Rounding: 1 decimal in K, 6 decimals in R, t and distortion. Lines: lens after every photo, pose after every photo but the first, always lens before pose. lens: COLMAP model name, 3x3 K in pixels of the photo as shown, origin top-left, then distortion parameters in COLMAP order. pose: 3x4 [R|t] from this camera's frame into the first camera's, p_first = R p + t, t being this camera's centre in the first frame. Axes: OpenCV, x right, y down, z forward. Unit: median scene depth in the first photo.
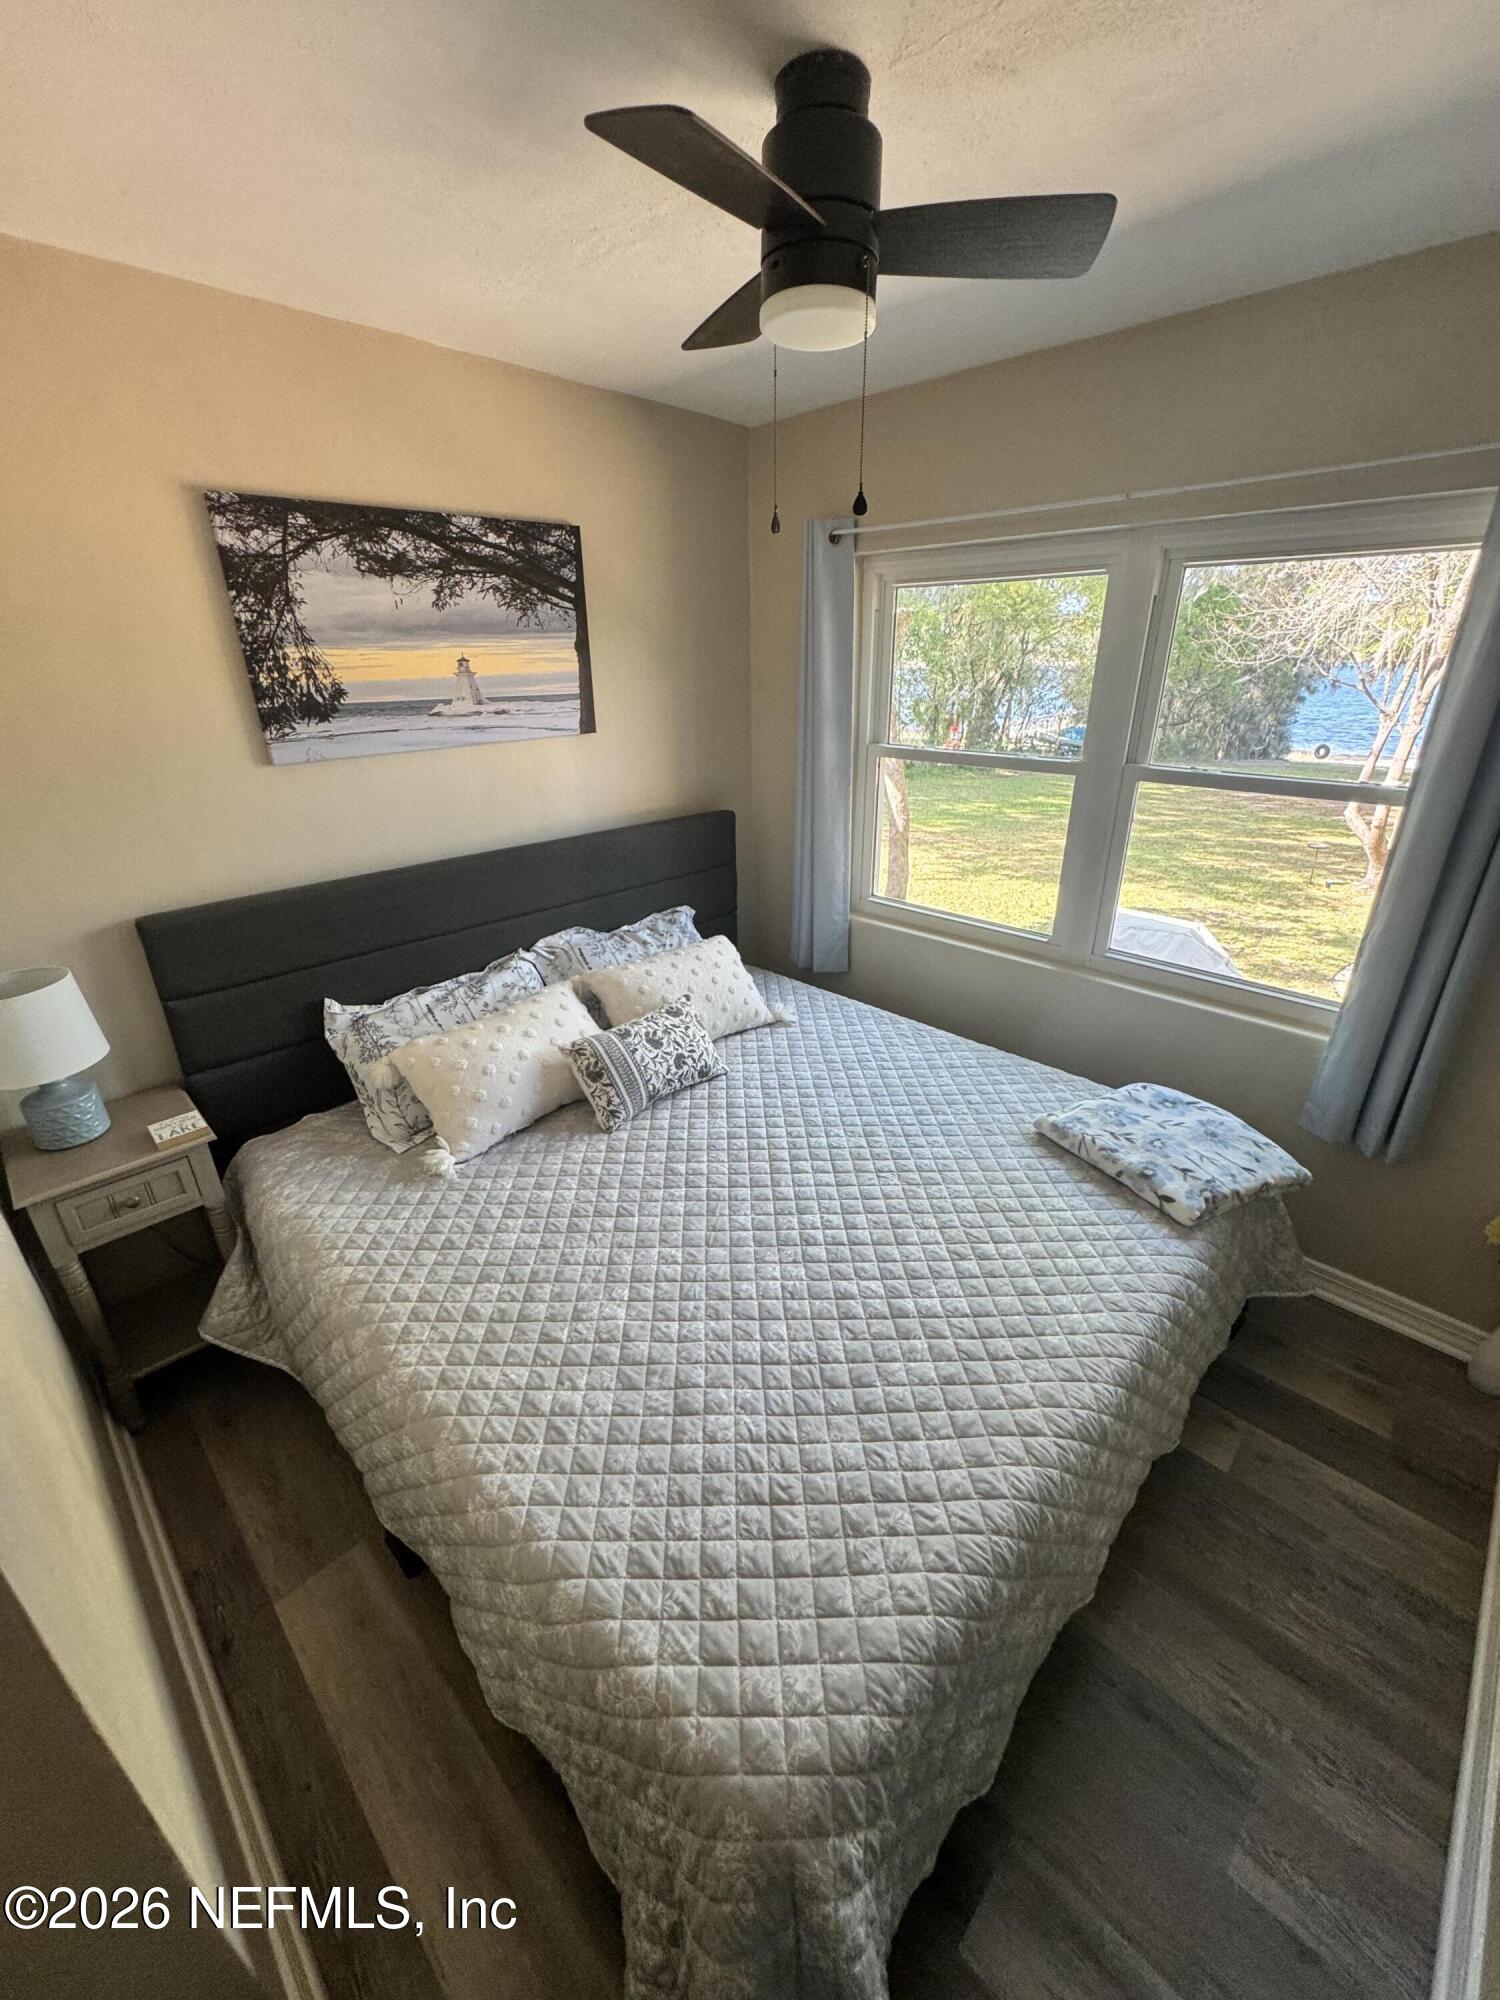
lens RADIAL K [[799.4, 0, 753.4], [0, 799.4, 998.9], [0, 0, 1]] dist [-0.003032, -0.000210]
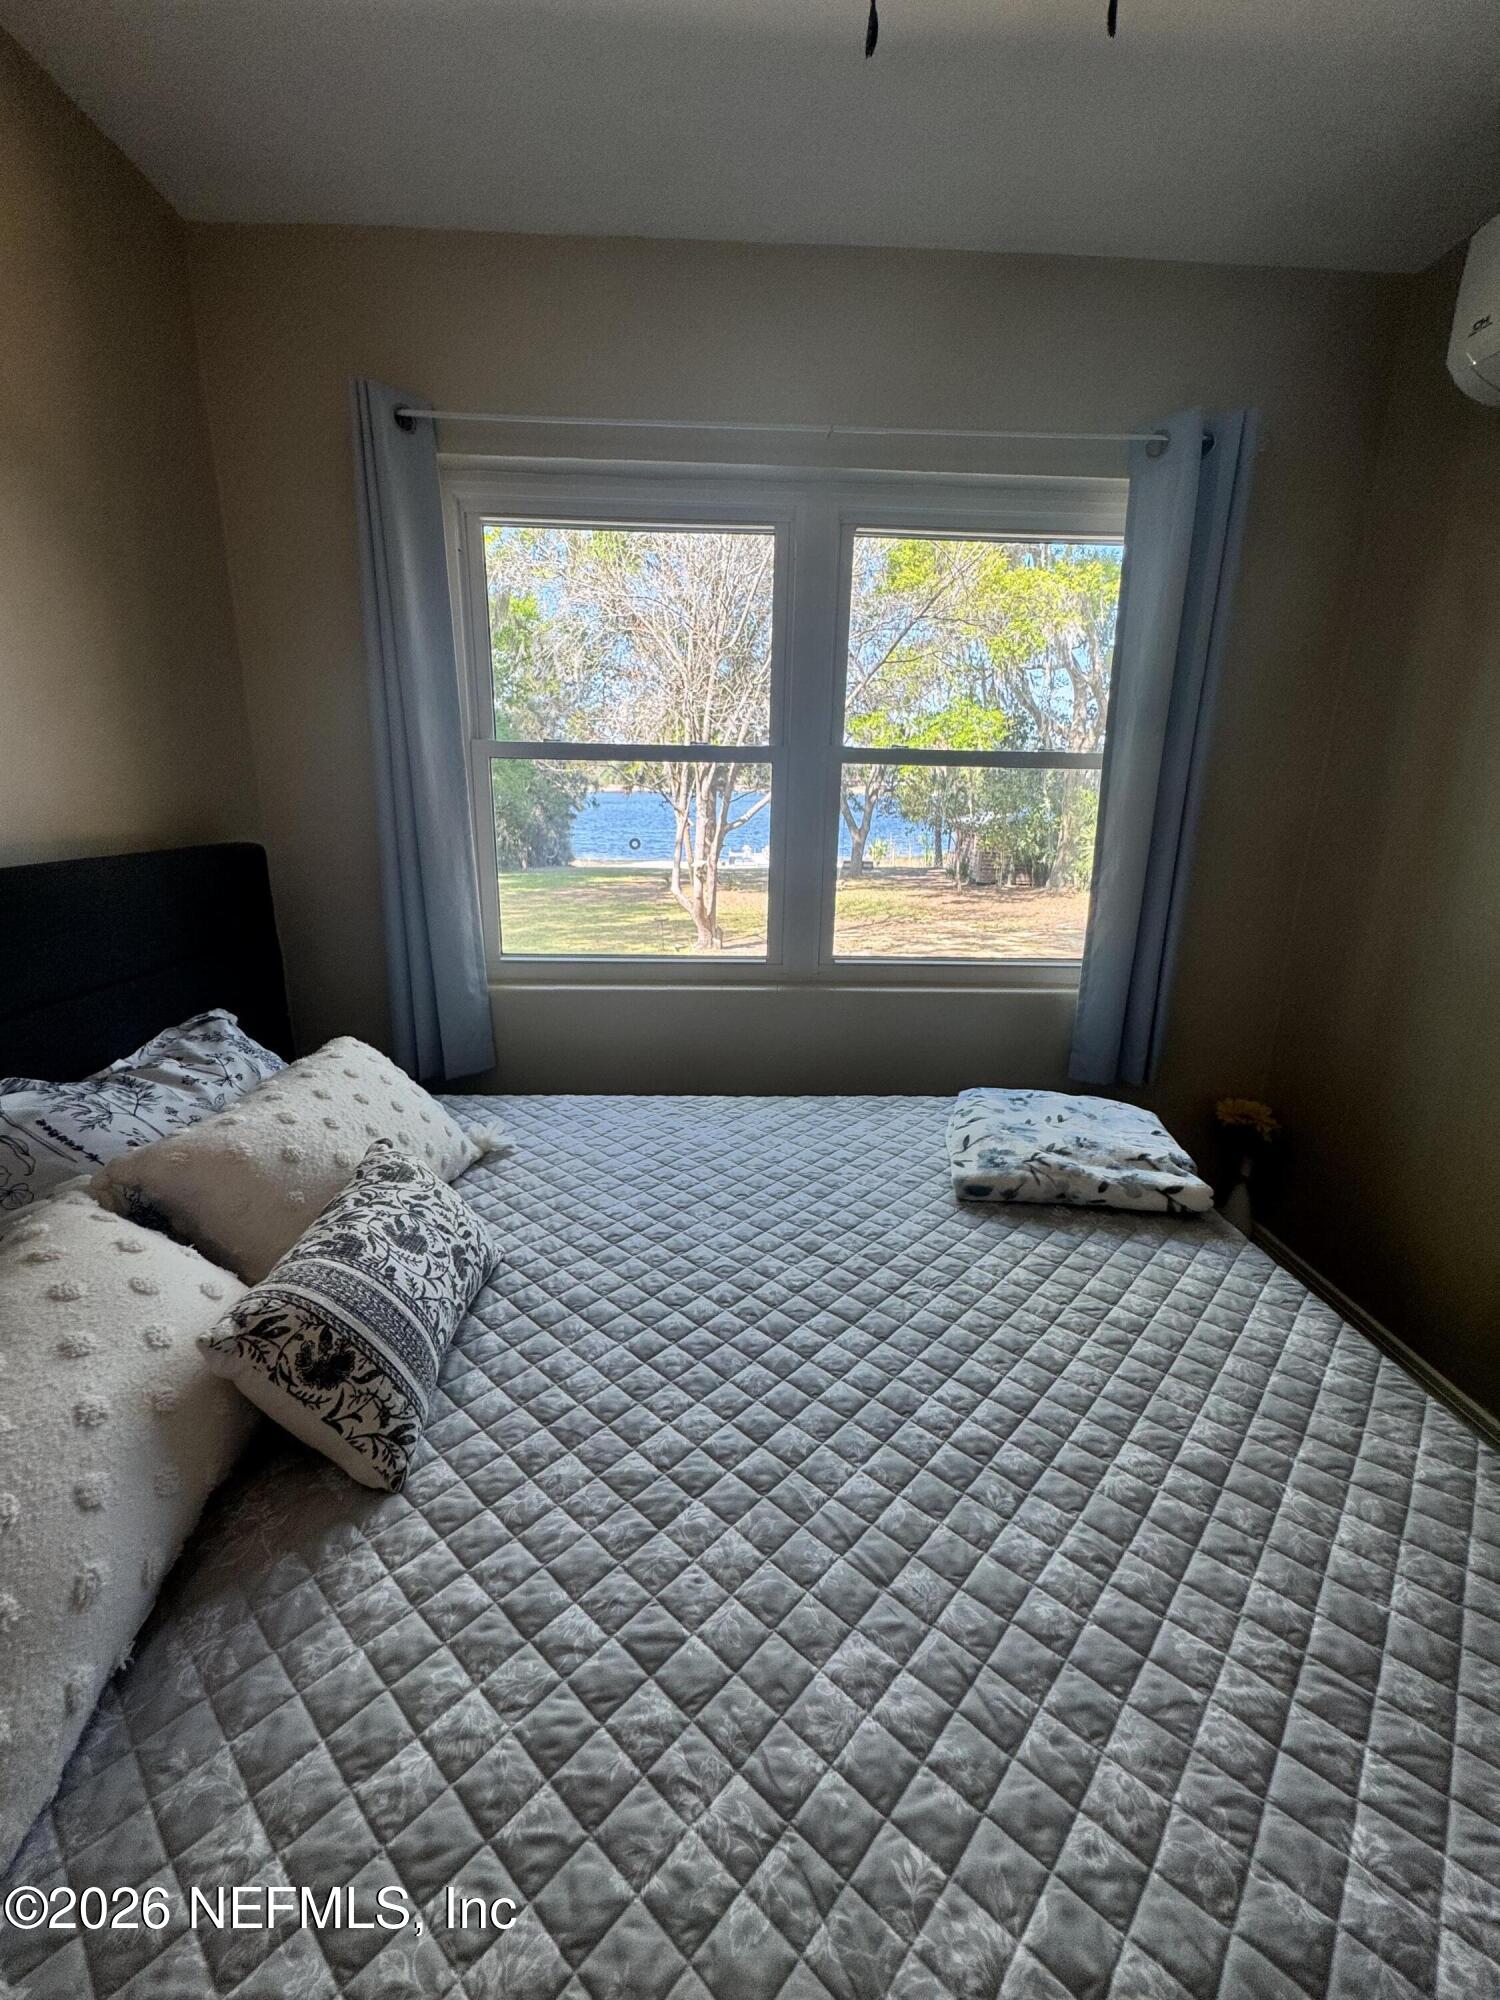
lens RADIAL K [[799.4, 0, 753.4], [0, 799.4, 998.9], [0, 0, 1]] dist [-0.003032, -0.000210]
pose [[0.690650, -0.165688, 0.703953, -0.287406], [0.265137, 0.963635, -0.033318, -0.012918], [-0.672833, 0.209655, 0.709465, 0.506190]]
